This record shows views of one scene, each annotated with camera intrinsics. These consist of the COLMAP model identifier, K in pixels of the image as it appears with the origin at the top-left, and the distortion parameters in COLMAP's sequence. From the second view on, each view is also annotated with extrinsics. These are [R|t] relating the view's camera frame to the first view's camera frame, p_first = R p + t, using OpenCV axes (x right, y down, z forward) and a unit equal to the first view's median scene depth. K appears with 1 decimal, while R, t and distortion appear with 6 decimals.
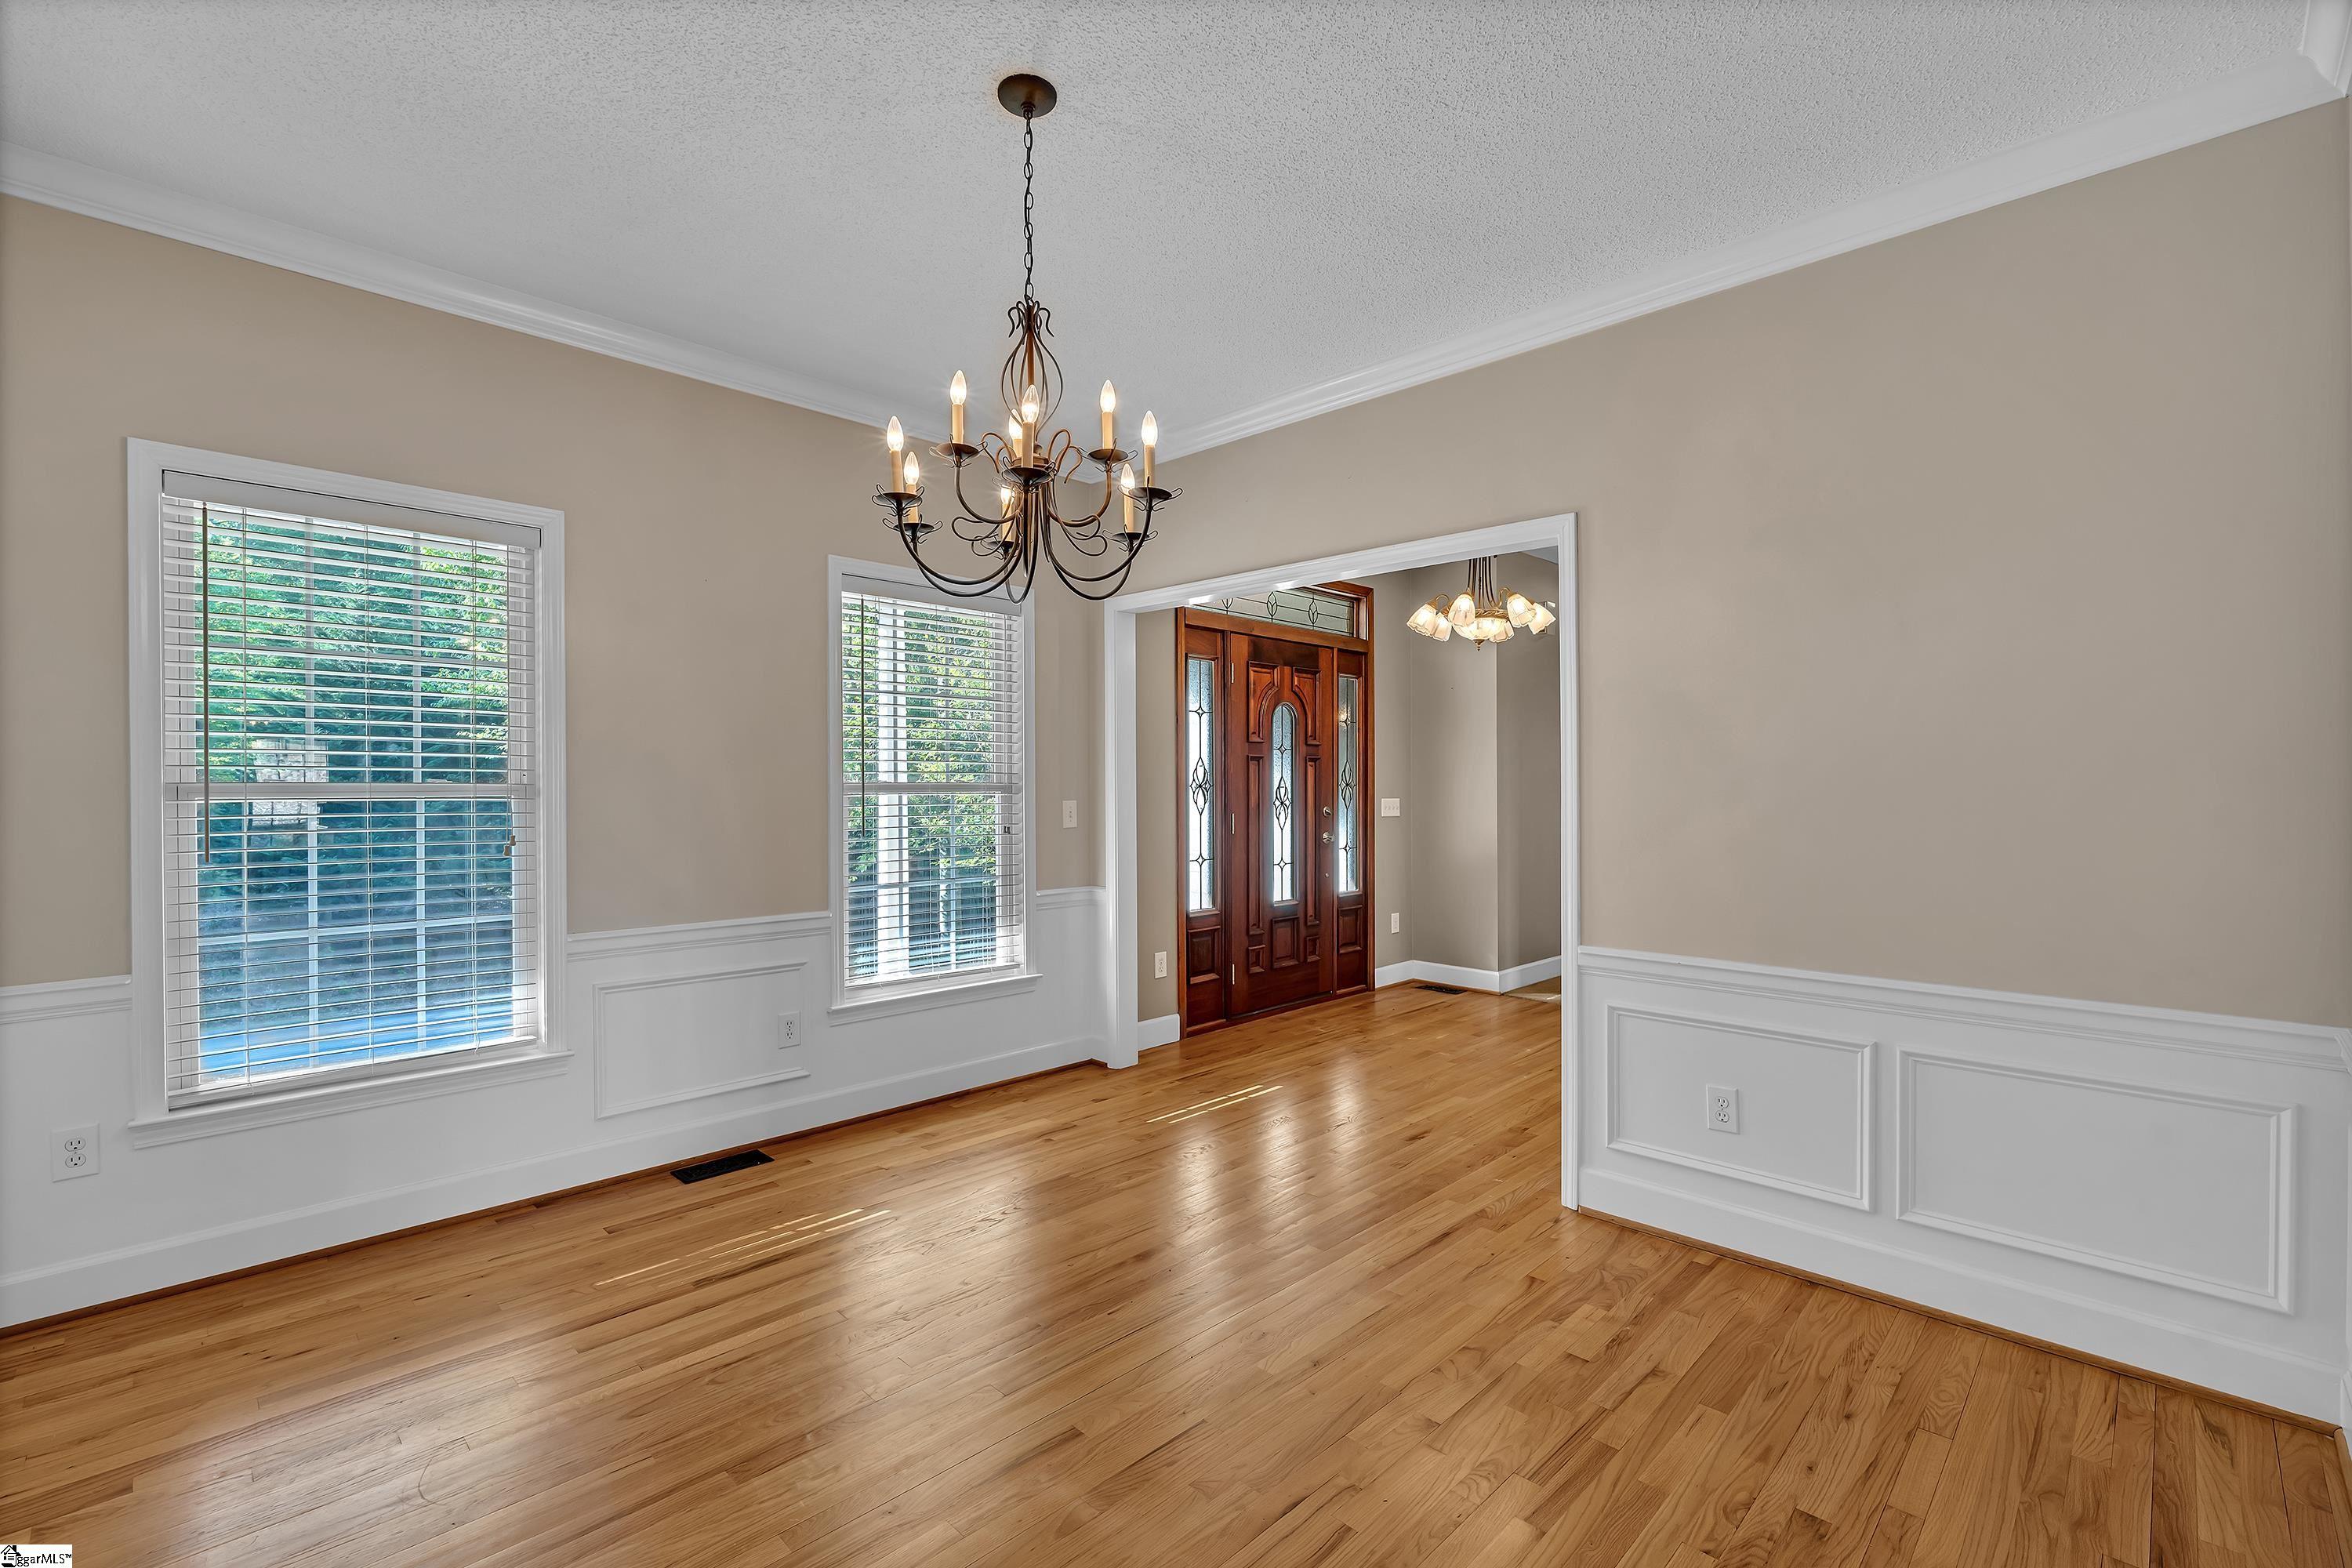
lens RADIAL K [[1007.4, 0, 1159.5], [0, 1007.4, 783.6], [0, 0, 1]] dist [0.001831, 0.000974]
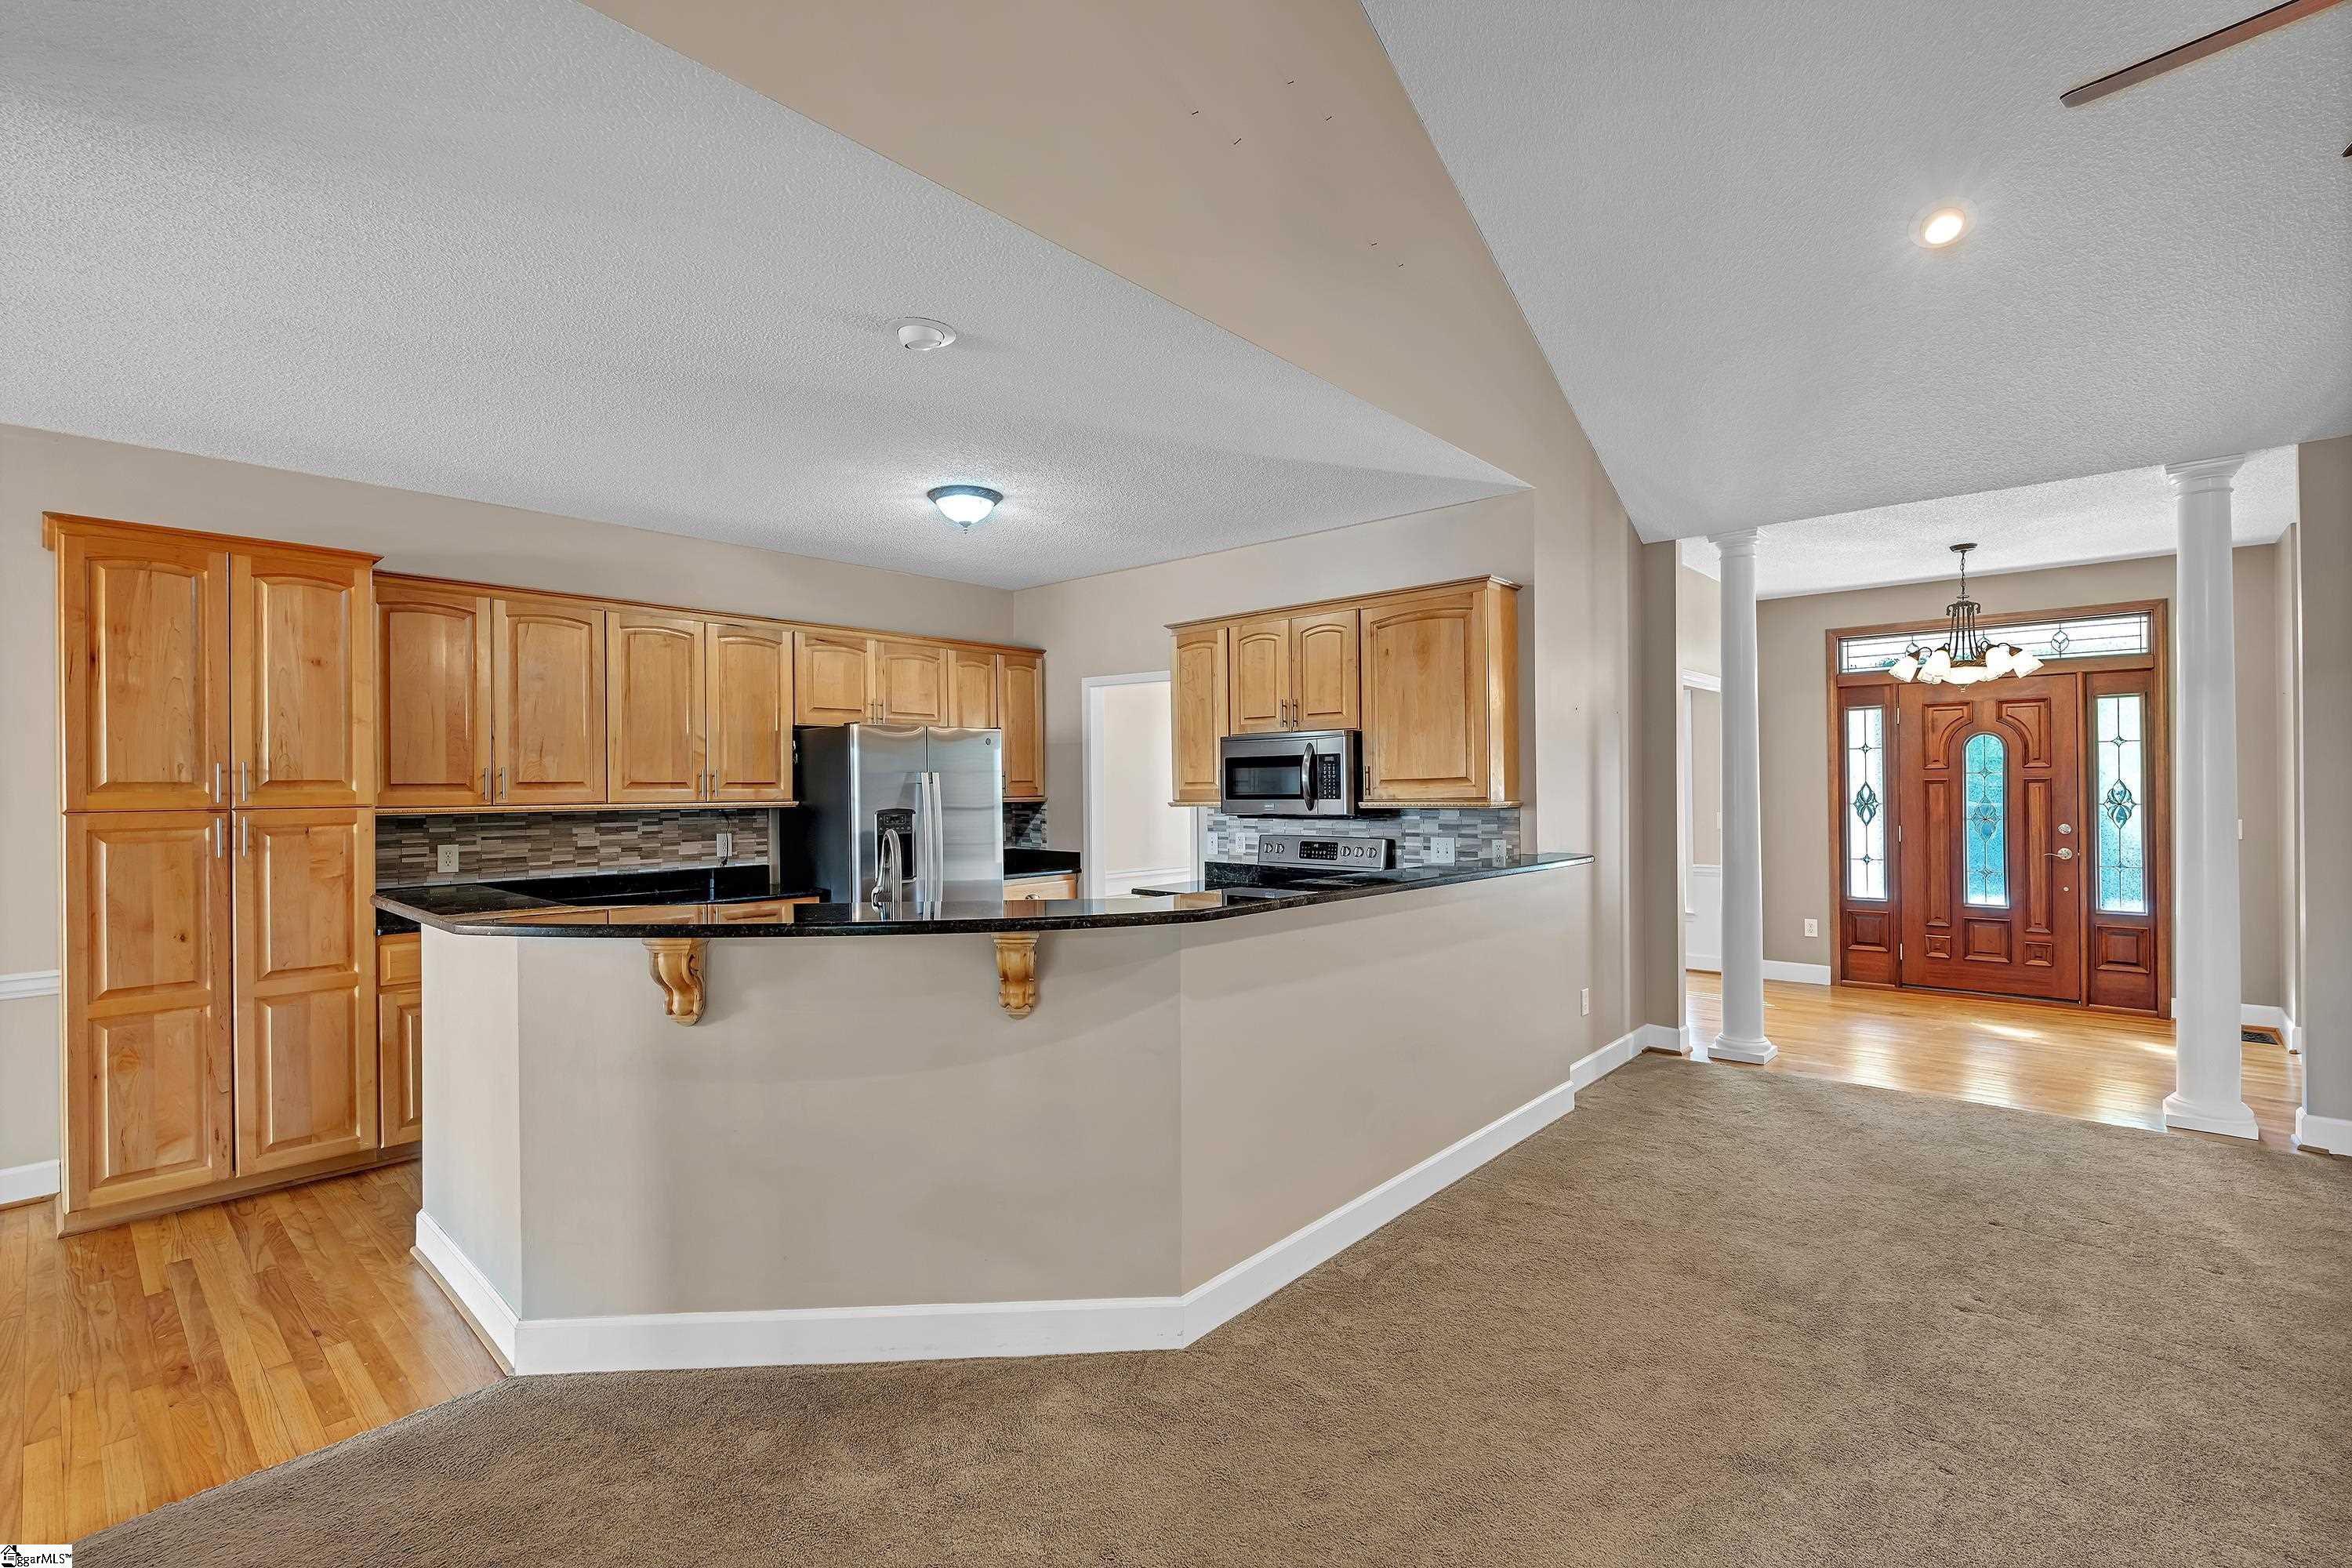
lens RADIAL K [[1024.6, 0, 1176.8], [0, 1024.6, 788.7], [0, 0, 1]] dist [-0.003750, -0.000285]
pose [[0.066019, -0.002727, -0.997815, 1.215414], [0.010591, 0.999942, -0.002032, -0.023201], [0.997762, -0.010434, 0.066044, -0.000290]]
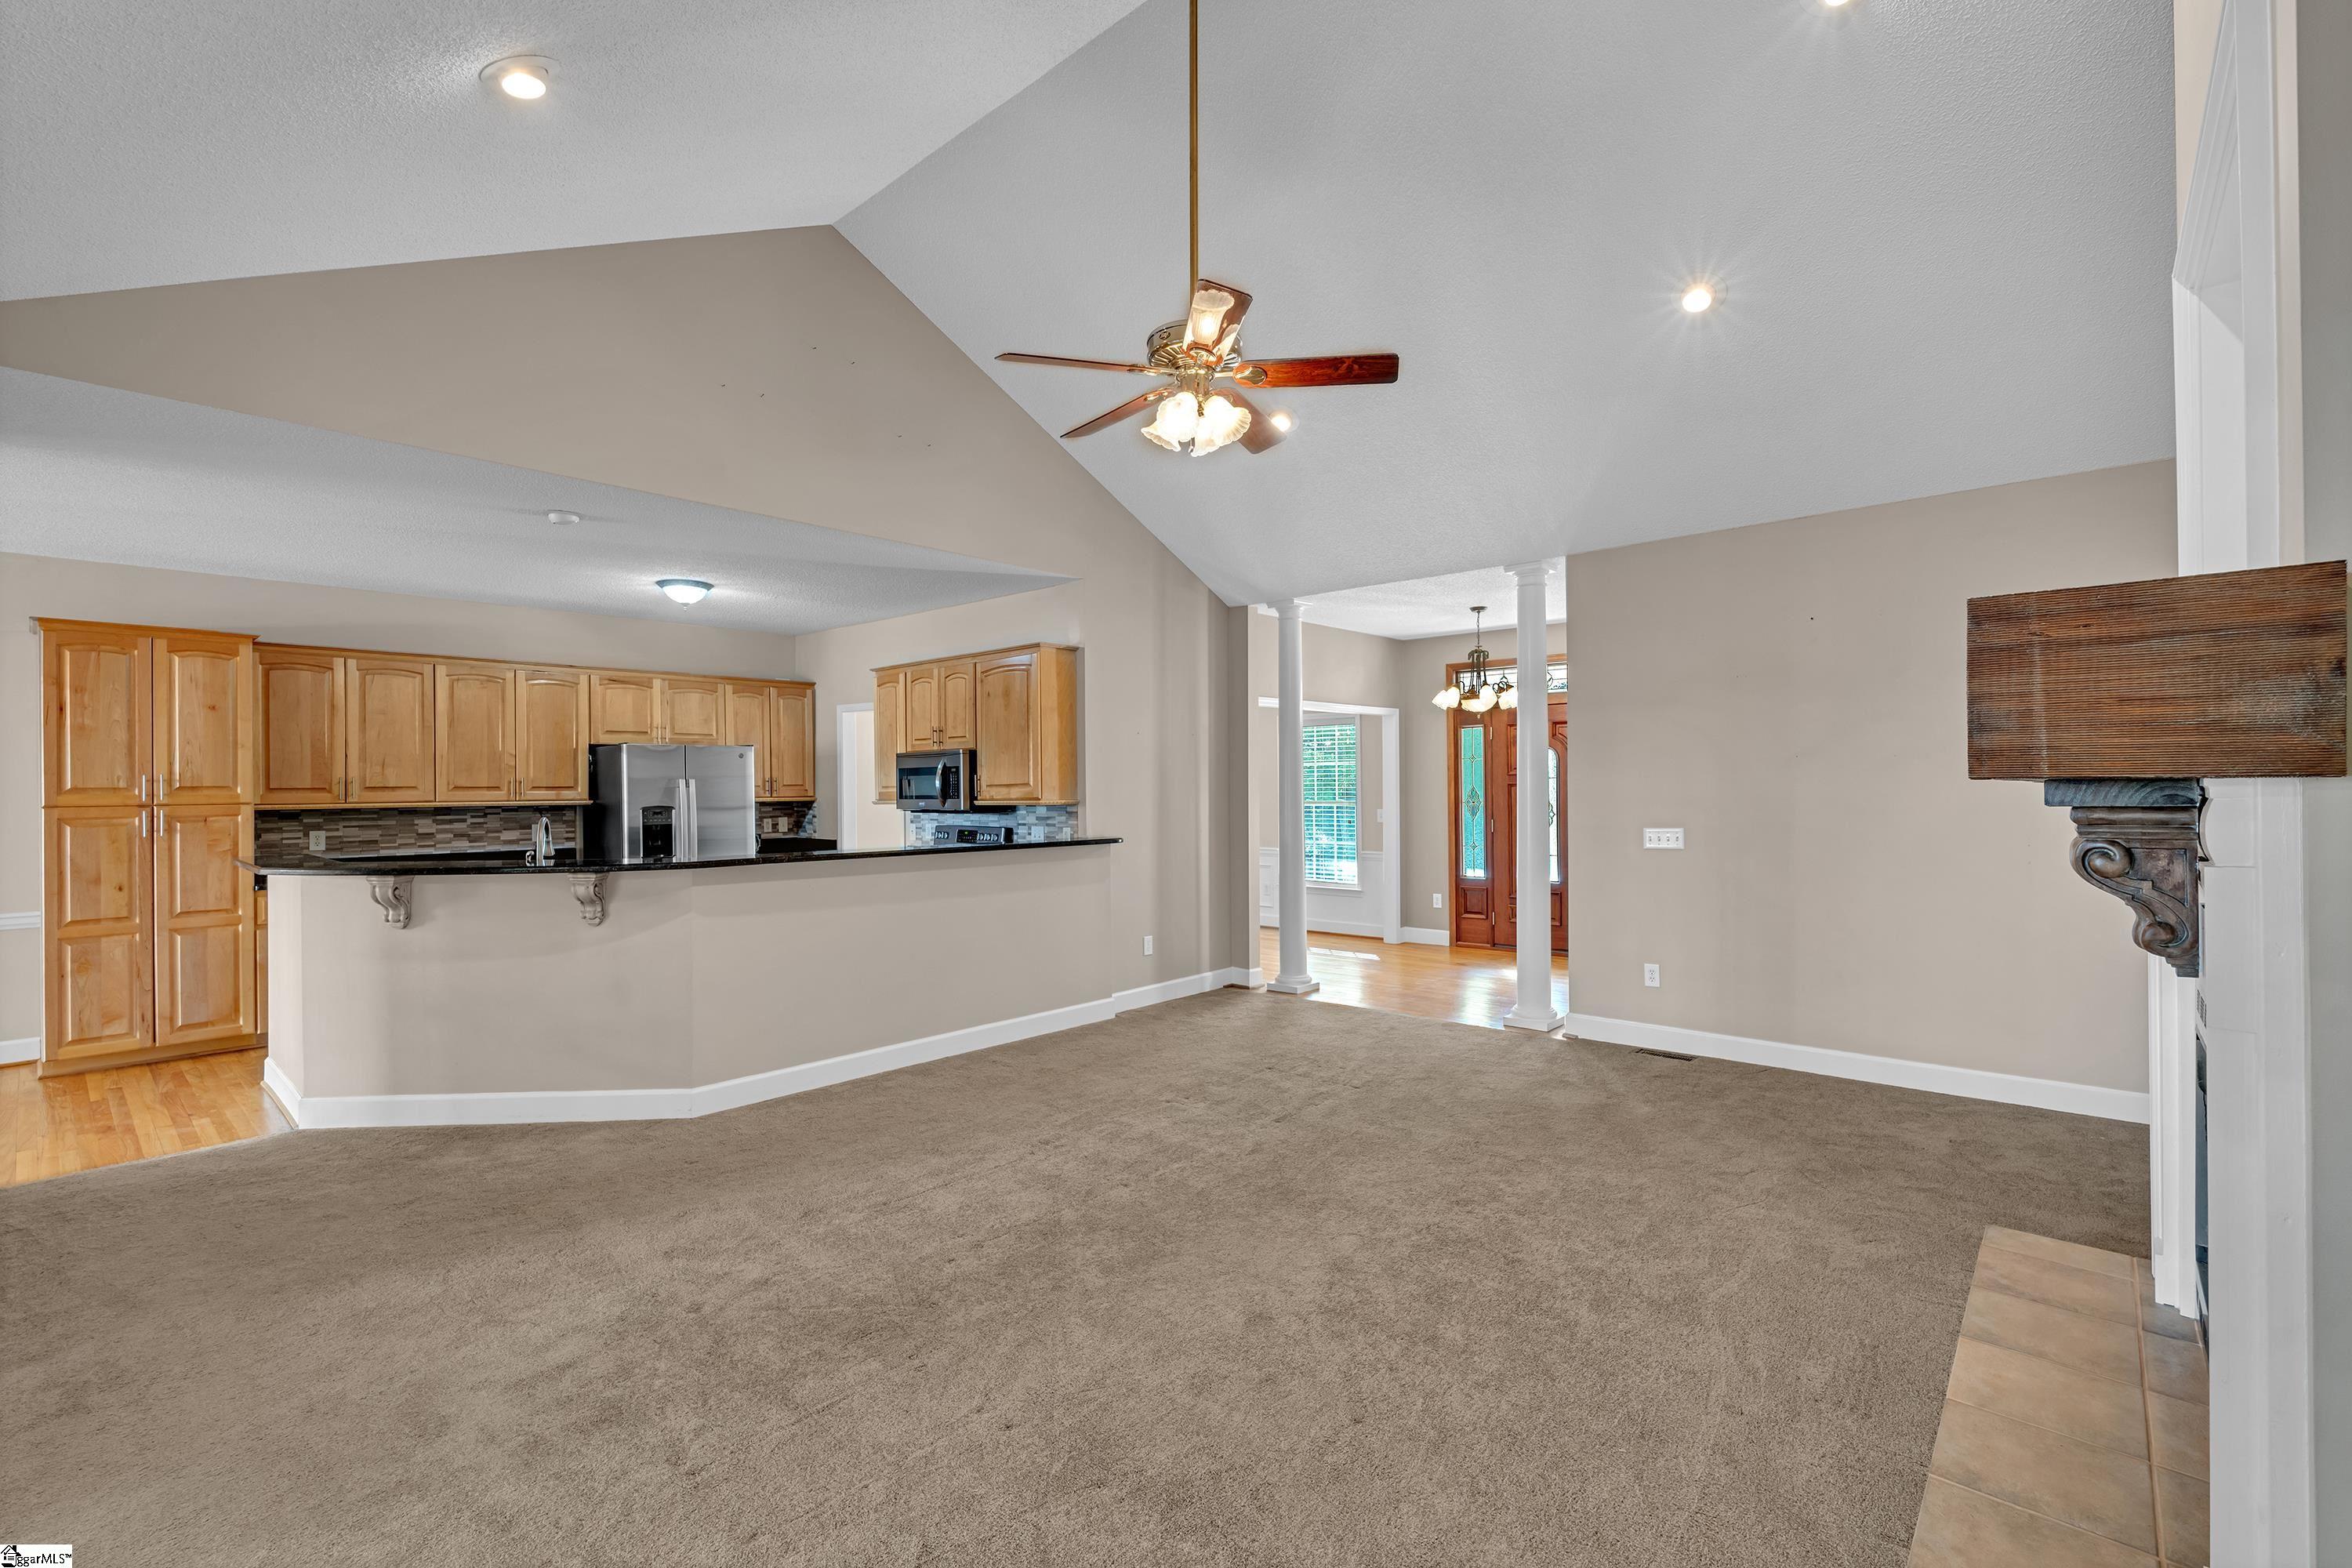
lens RADIAL K [[1027.2, 0, 1174.7], [0, 1027.2, 786.9], [0, 0, 1]] dist [-0.002795, -0.000180]
pose [[0.067104, -0.004079, -0.997738, 1.572364], [0.010677, 0.999937, -0.003370, -0.021899], [0.997689, -0.010426, 0.067143, 0.351404]]
